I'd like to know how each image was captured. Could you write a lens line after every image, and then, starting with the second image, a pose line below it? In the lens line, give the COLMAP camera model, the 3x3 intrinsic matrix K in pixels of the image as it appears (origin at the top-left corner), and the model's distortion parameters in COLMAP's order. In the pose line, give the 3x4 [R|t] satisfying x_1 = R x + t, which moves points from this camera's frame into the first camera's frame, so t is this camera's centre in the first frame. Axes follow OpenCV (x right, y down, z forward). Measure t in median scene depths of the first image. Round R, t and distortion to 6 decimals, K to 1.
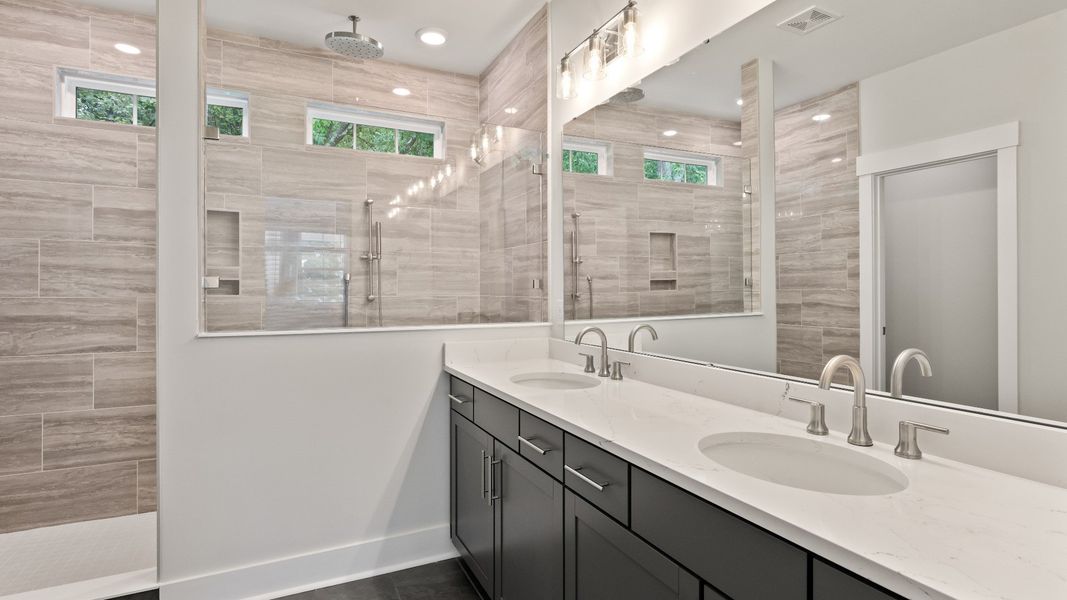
lens RADIAL K [[524.7, 0, 534.0], [0, 524.7, 293.7], [0, 0, 1]] dist [0.001775, 0.000361]
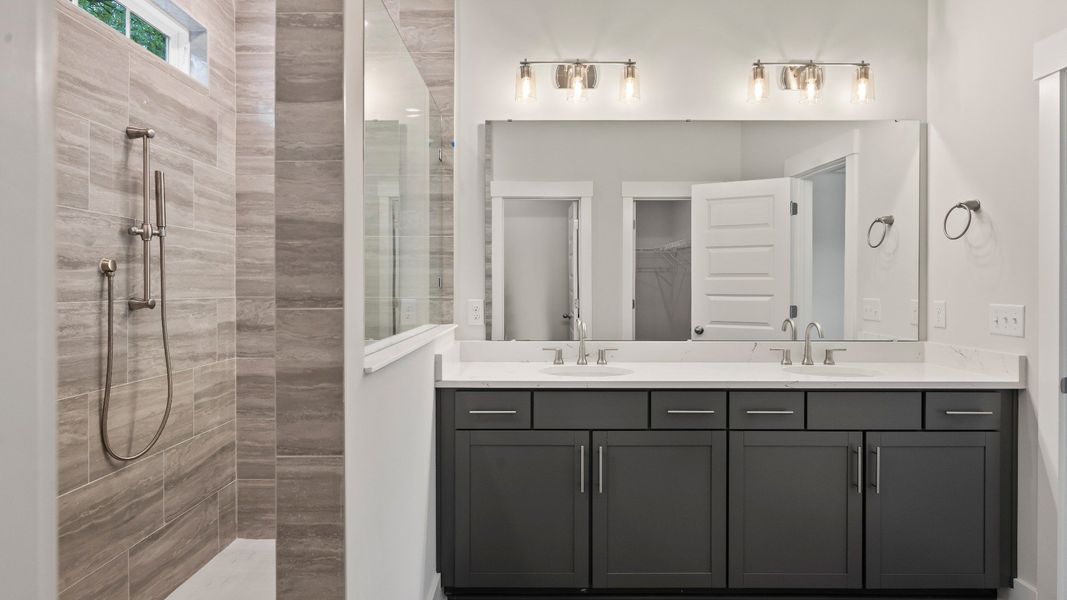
lens RADIAL K [[586.7, 0, 535.5], [0, 586.7, 293.4], [0, 0, 1]] dist [-0.002539, -0.000098]
pose [[0.440354, -0.009652, 0.897772, -0.789566], [0.003318, 0.999953, 0.009123, -0.007588], [-0.897818, -0.001039, 0.440365, 0.389472]]
